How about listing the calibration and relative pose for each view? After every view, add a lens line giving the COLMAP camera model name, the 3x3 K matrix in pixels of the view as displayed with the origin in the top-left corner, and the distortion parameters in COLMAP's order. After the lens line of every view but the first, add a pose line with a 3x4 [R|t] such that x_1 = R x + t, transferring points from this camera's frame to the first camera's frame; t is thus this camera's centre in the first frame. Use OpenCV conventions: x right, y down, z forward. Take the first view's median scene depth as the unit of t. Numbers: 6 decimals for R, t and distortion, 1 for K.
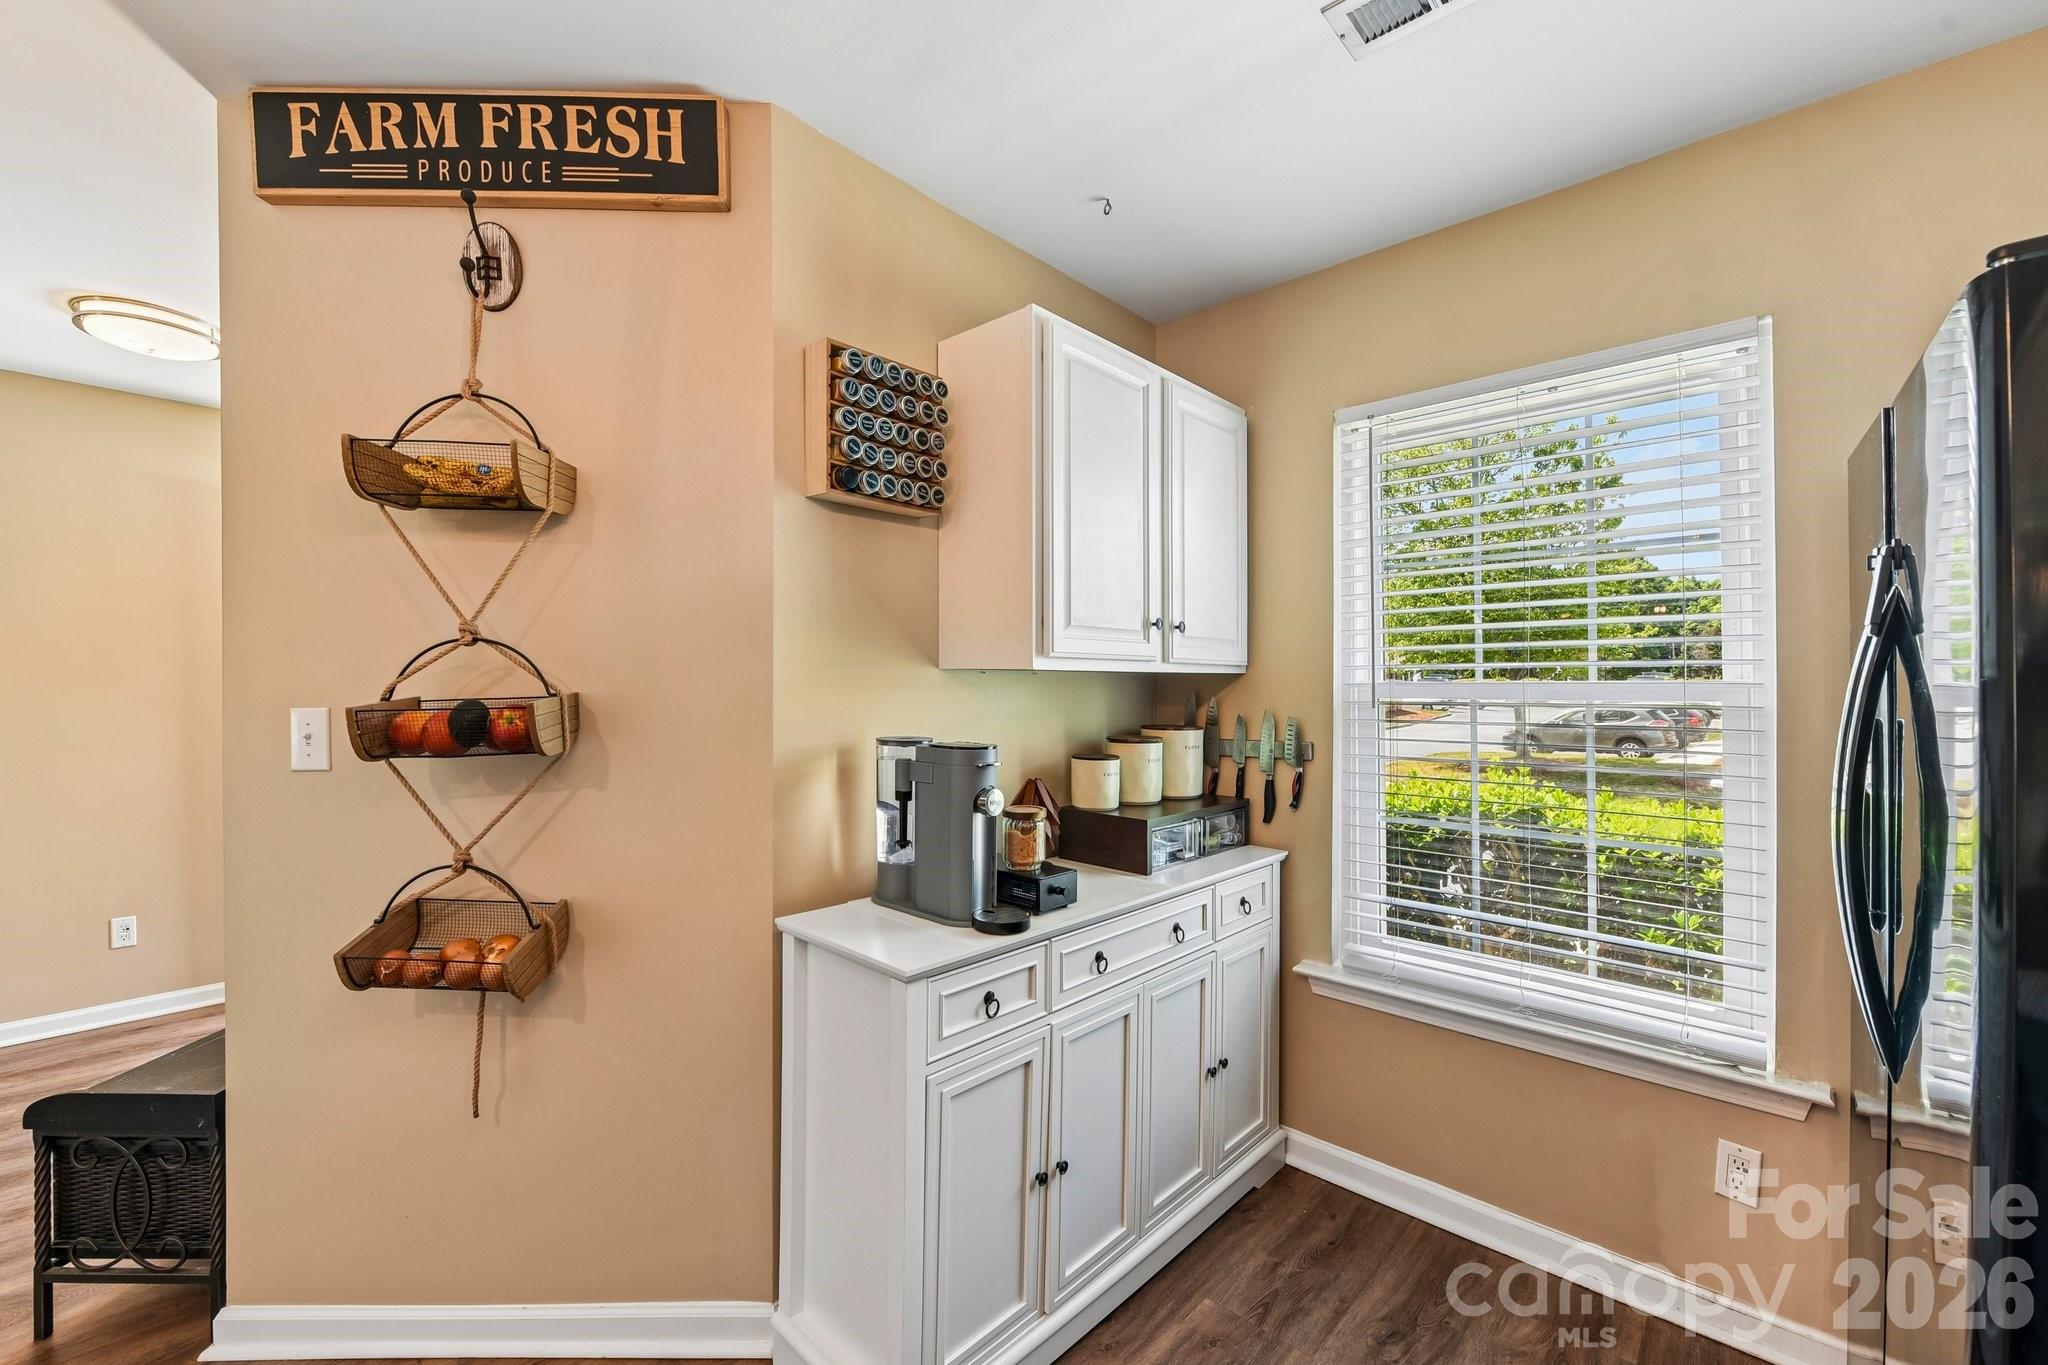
lens RADIAL K [[826.4, 0, 1025.4], [0, 826.4, 694.5], [0, 0, 1]] dist [-0.001227, -0.000148]
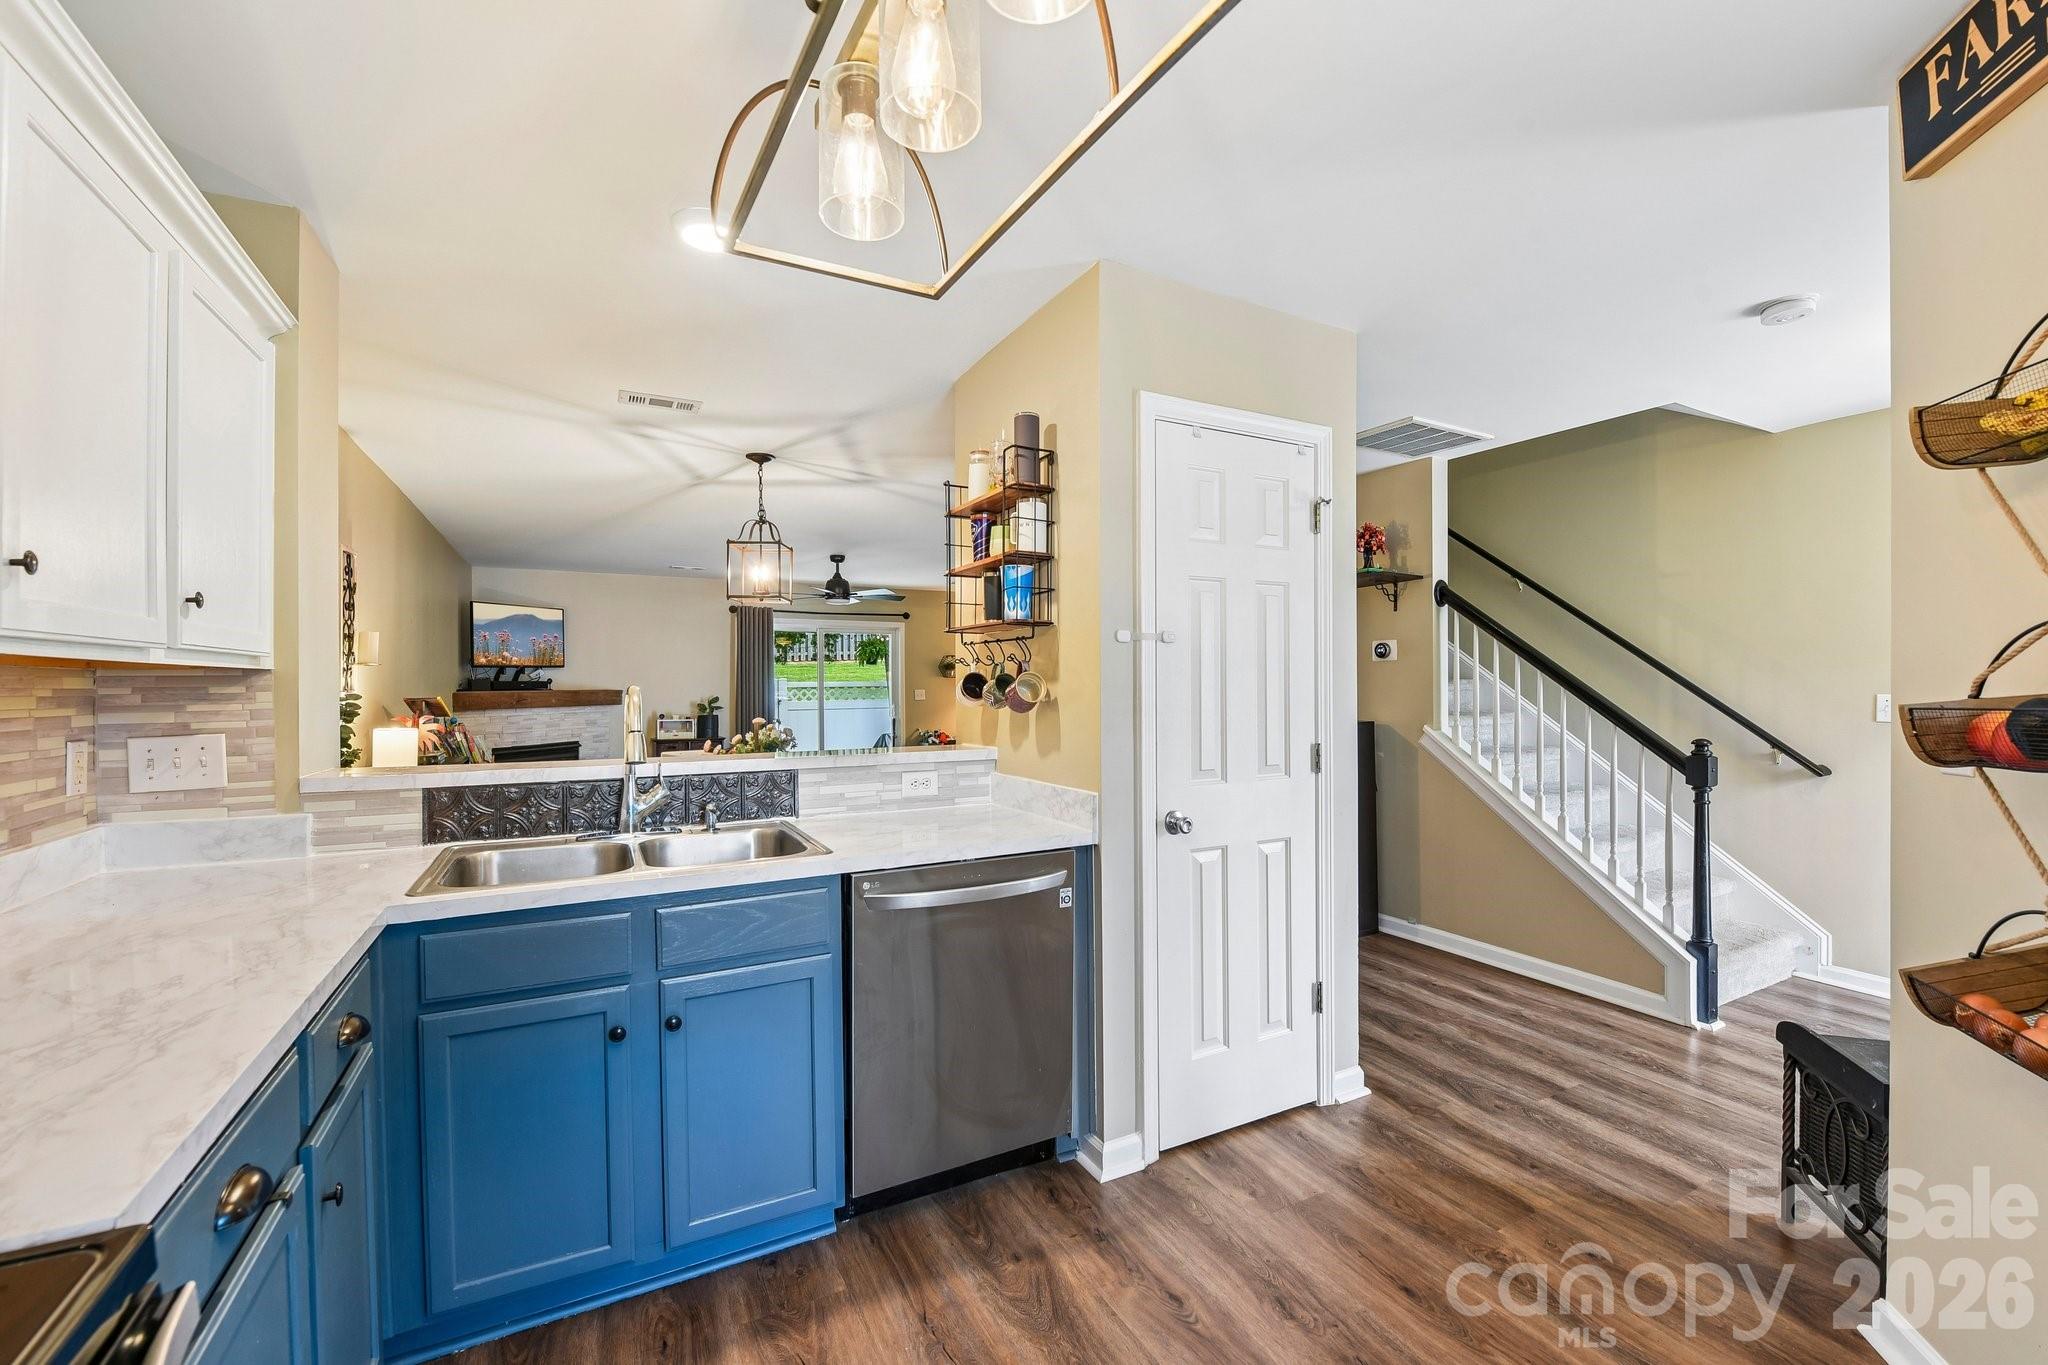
lens RADIAL K [[820.1, 0, 1020.7], [0, 820.1, 684.6], [0, 0, 1]] dist [-0.012459, -0.000058]
pose [[-0.323335, -0.002398, -0.946282, 0.308101], [-0.001607, 0.999997, -0.001985, -0.003100], [0.946283, 0.000879, -0.323337, 0.313491]]
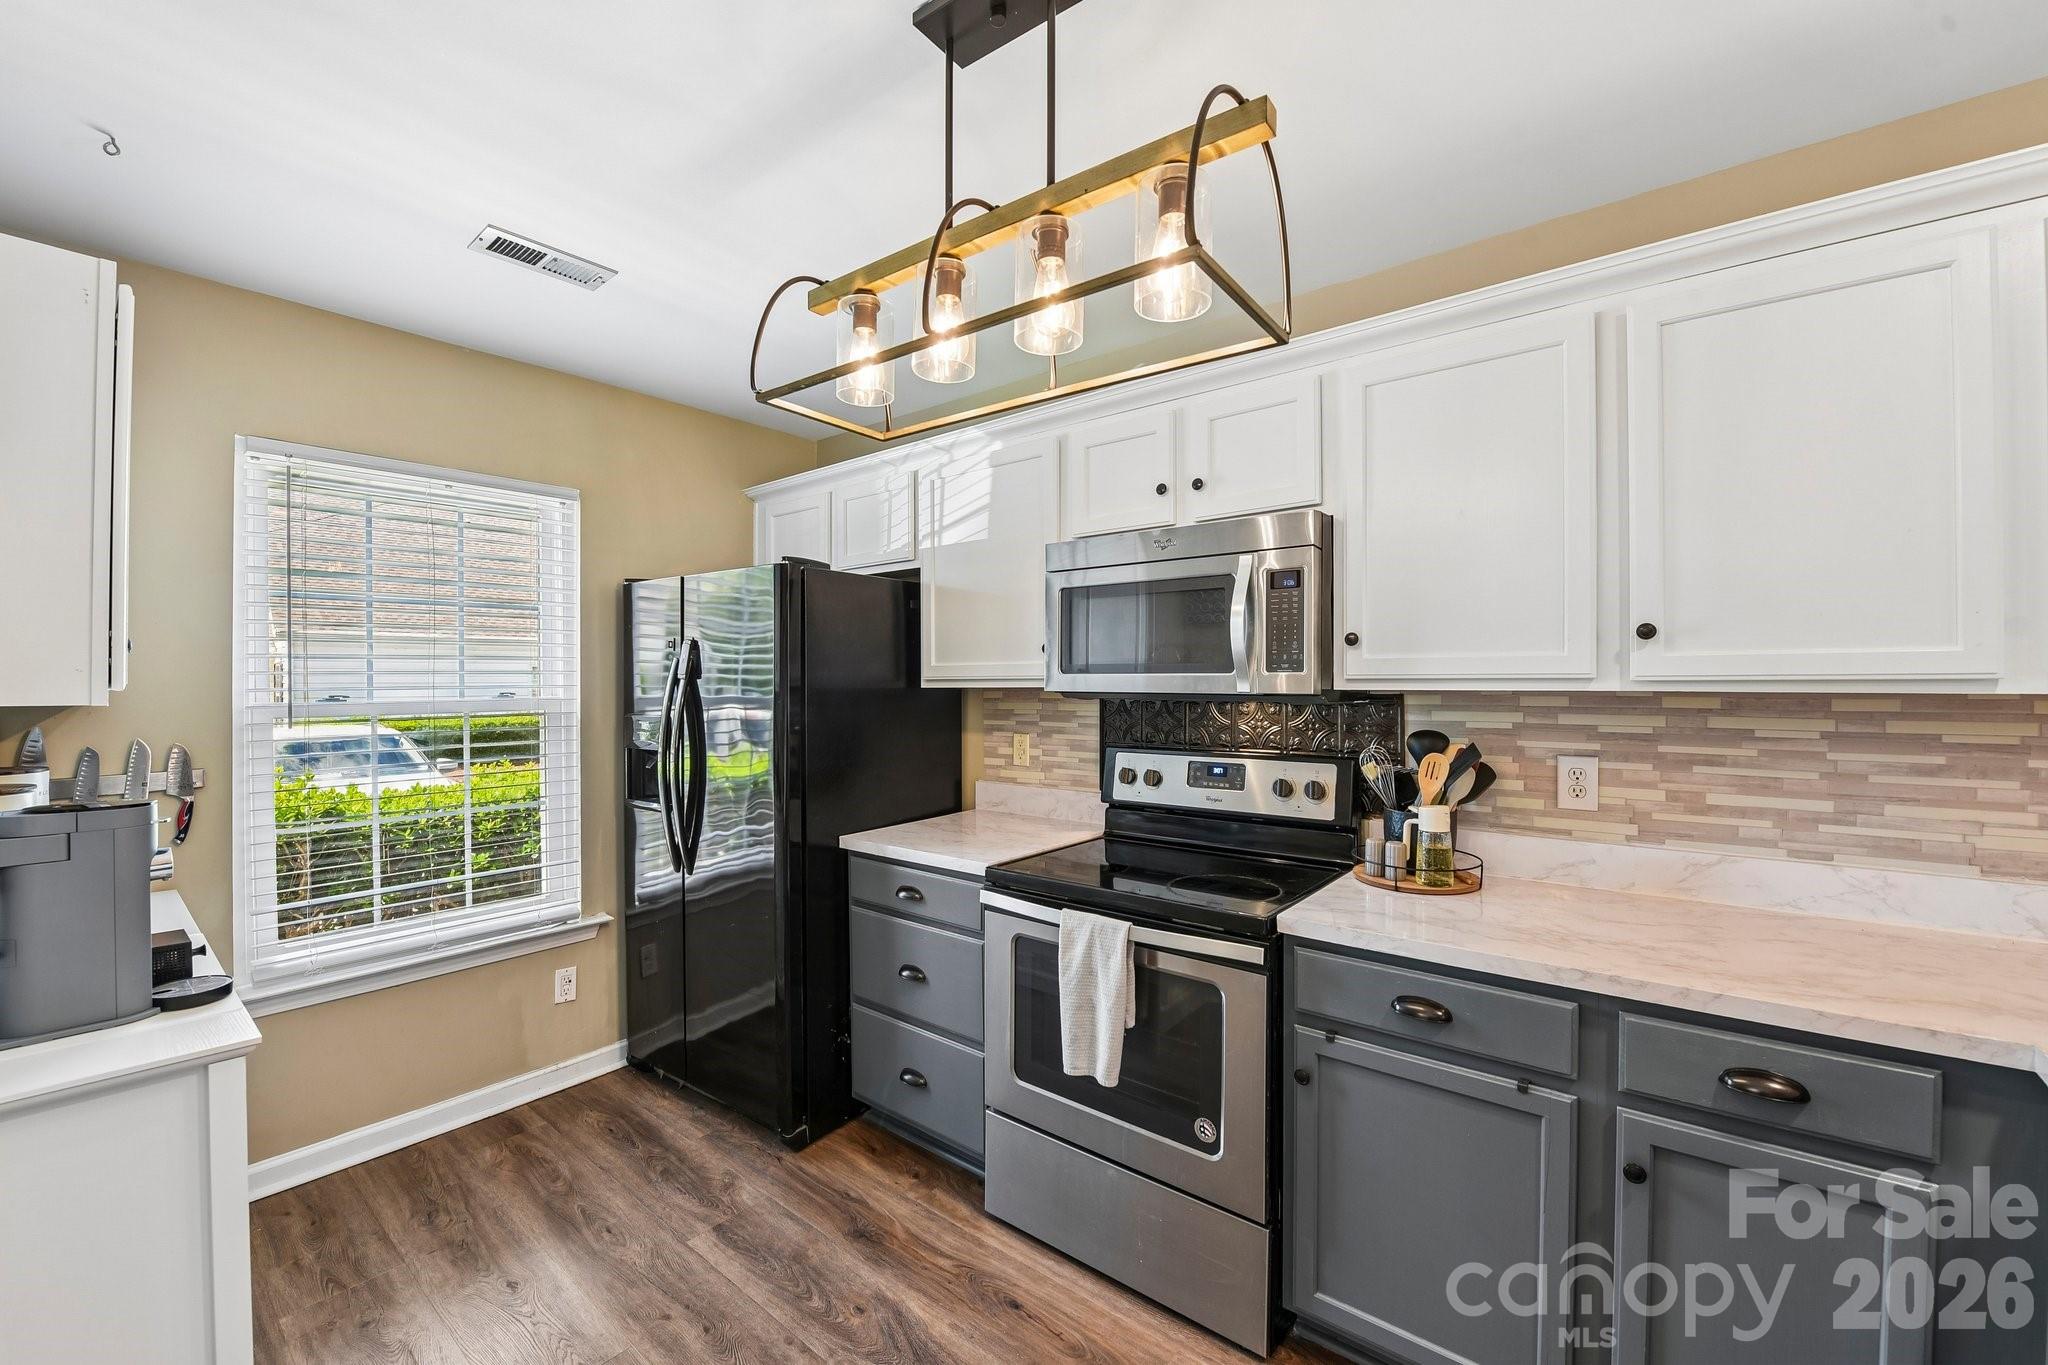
lens RADIAL K [[836.2, 0, 994.9], [0, 836.2, 680.0], [0, 0, 1]] dist [-0.020820, -0.000366]
pose [[-0.044691, -0.007900, 0.998970, -0.917370], [0.011983, 0.999893, 0.008444, -0.057097], [-0.998929, 0.012348, -0.044591, 0.183810]]
